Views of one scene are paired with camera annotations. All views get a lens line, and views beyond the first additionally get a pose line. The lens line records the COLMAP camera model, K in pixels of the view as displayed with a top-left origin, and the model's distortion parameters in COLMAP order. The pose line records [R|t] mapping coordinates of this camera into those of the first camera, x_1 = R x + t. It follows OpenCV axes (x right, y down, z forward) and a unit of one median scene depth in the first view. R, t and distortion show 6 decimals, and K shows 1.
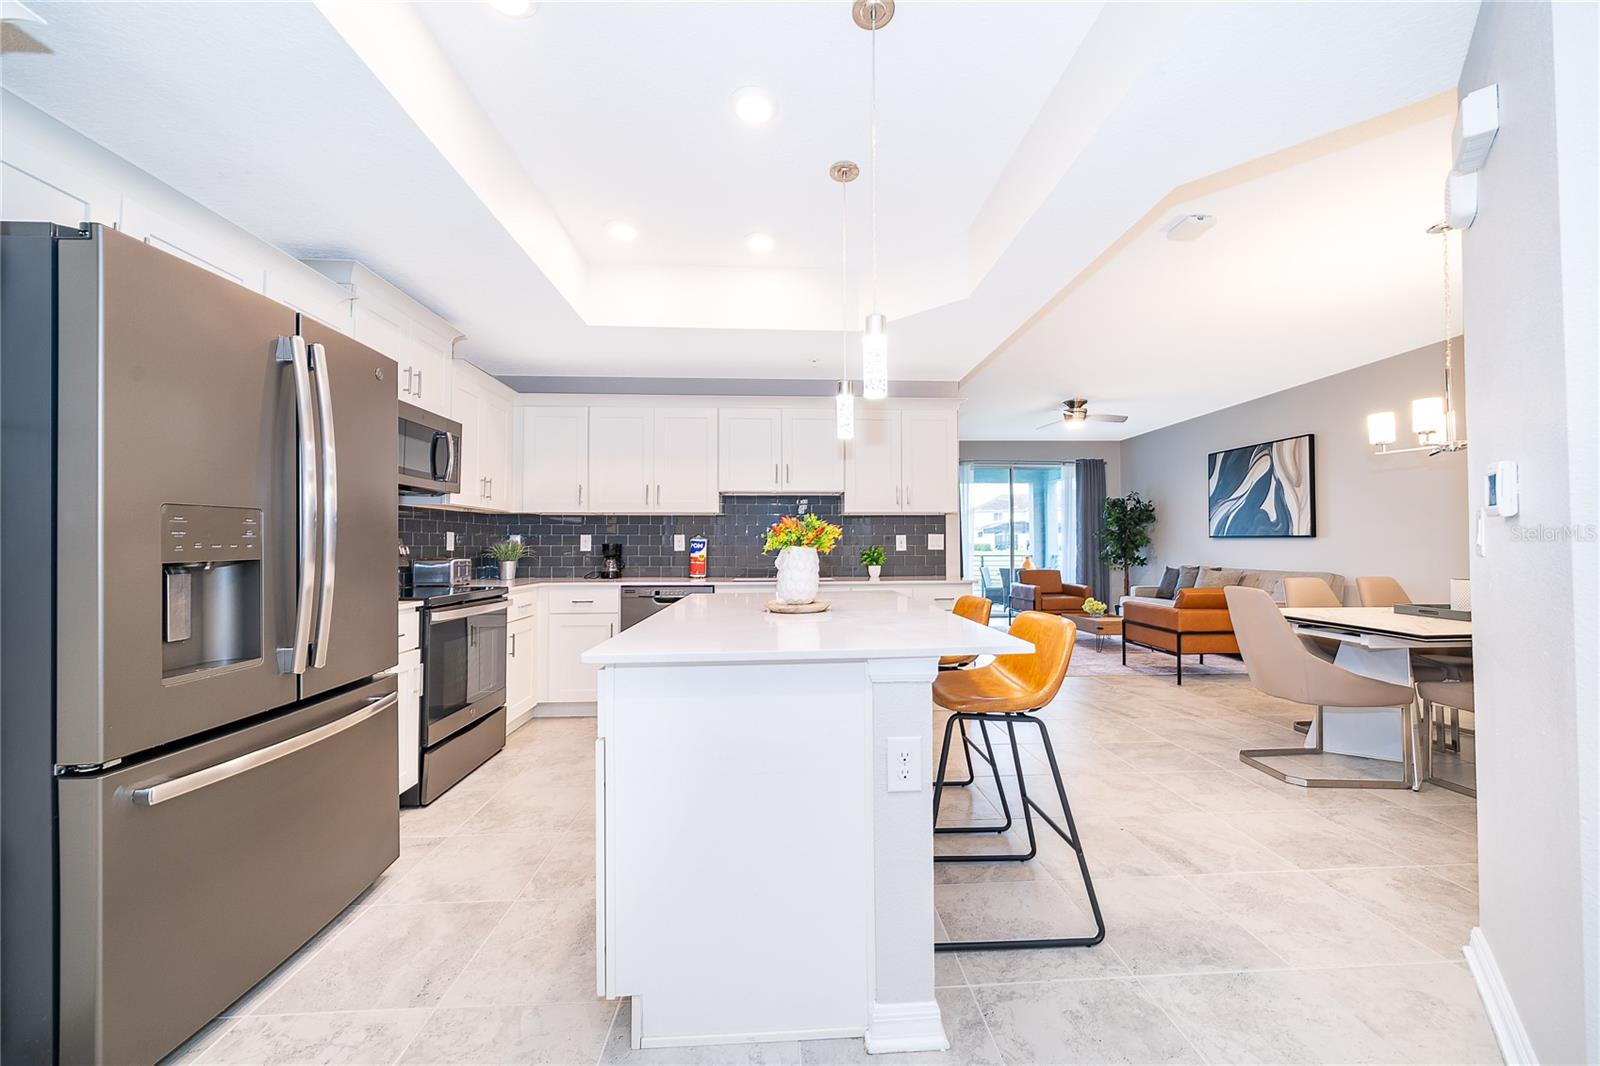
lens RADIAL K [[589.2, 0, 803.1], [0, 589.2, 538.4], [0, 0, 1]] dist [-0.000260, 0.000093]
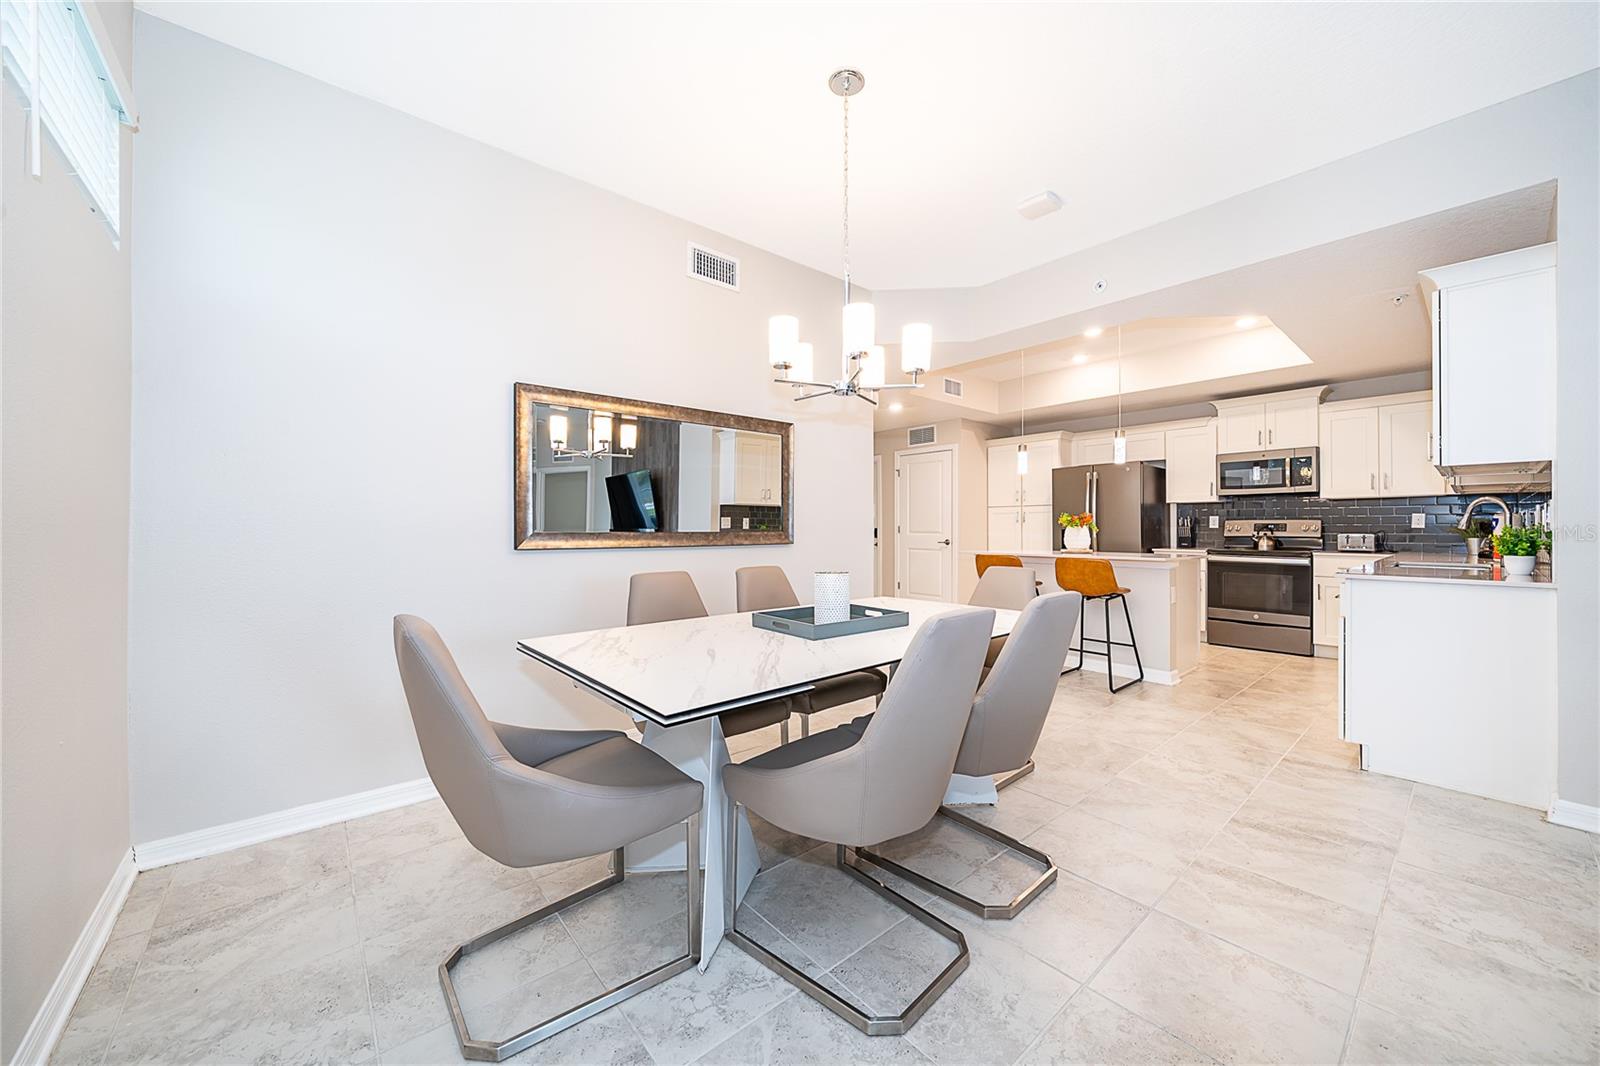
lens RADIAL K [[589.2, 0, 799.1], [0, 589.2, 526.5], [0, 0, 1]] dist [-0.000260, 0.000093]
pose [[-0.795555, 0.000860, -0.605881, 1.321572], [0.005296, 0.999971, -0.005534, 0.016546], [0.605858, -0.007611, -0.795536, 1.270741]]
